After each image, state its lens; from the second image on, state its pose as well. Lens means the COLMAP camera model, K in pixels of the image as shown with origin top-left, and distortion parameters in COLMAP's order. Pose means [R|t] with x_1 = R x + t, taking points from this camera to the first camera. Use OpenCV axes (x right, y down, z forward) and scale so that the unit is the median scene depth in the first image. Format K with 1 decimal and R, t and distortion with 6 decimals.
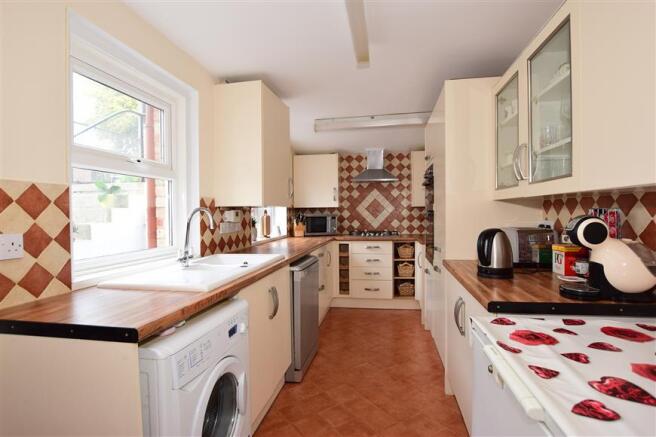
lens RADIAL K [[319.6, 0, 328.0], [0, 319.6, 218.5], [0, 0, 1]] dist [-0.020238, -0.000244]
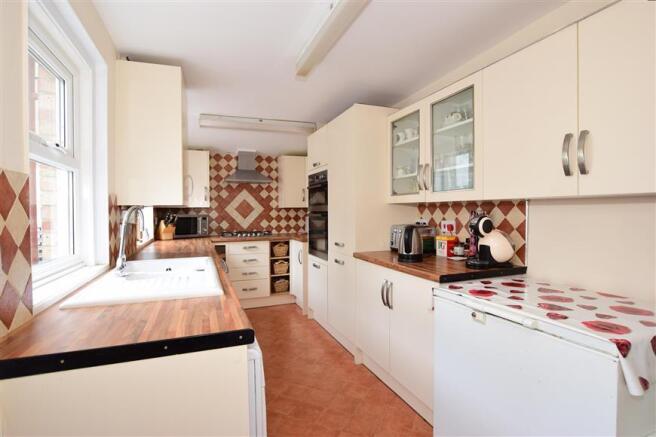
lens RADIAL K [[319.6, 0, 328.0], [0, 319.6, 218.5], [0, 0, 1]] dist [-0.020238, -0.000244]
pose [[0.866361, -0.004948, 0.499394, -0.150127], [0.006030, 0.999982, -0.000552, 0.000625], [-0.499383, 0.003490, 0.866375, 0.002404]]
